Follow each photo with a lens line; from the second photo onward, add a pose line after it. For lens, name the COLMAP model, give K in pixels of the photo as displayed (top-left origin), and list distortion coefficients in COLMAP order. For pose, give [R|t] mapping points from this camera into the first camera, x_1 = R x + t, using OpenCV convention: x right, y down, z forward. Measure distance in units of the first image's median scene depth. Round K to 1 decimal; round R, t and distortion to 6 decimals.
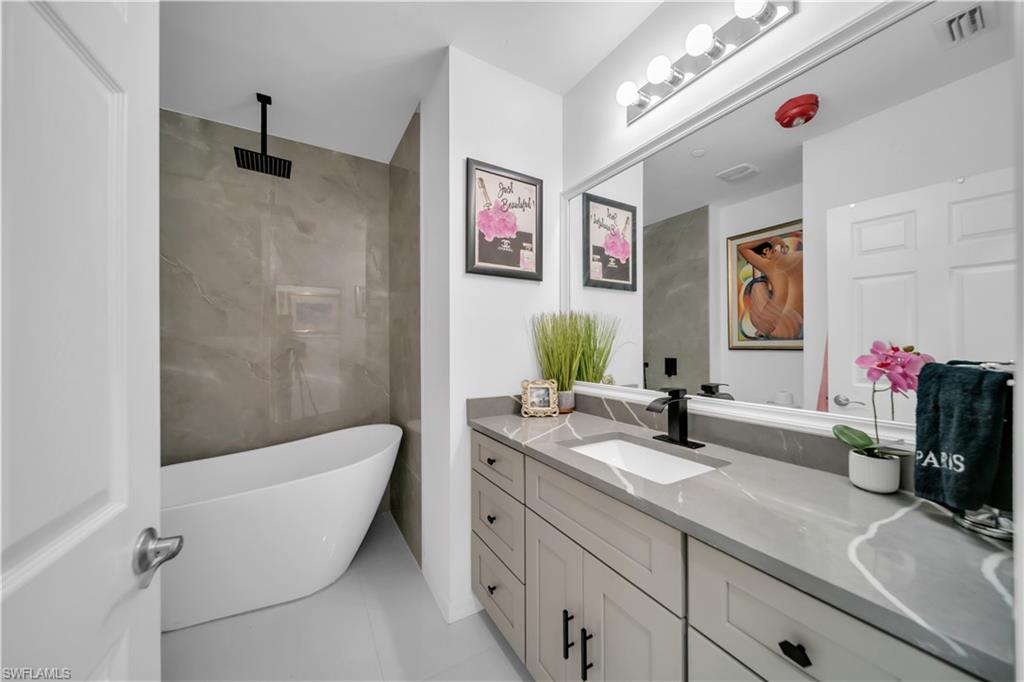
lens RADIAL K [[353.2, 0, 510.9], [0, 353.2, 342.0], [0, 0, 1]] dist [-0.002537, -0.000424]
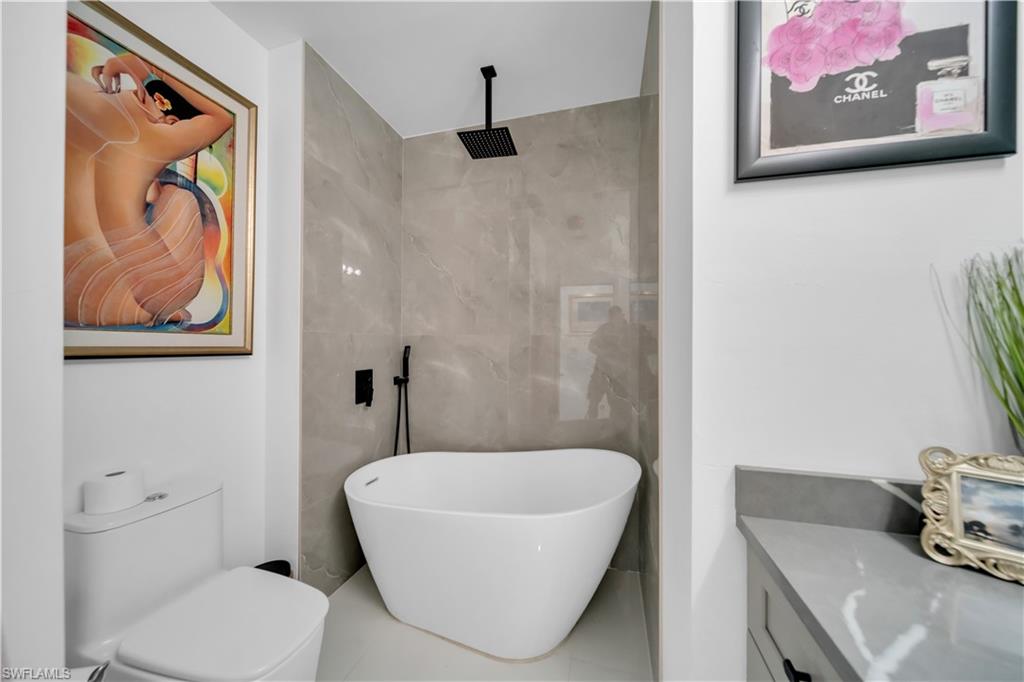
lens RADIAL K [[353.2, 0, 511.7], [0, 353.2, 343.5], [0, 0, 1]] dist [-0.002537, -0.000424]
pose [[0.693237, 0.004533, -0.720696, -0.001181], [-0.002509, 0.999989, 0.003876, 0.006126], [0.720705, -0.000878, 0.693241, 0.456597]]
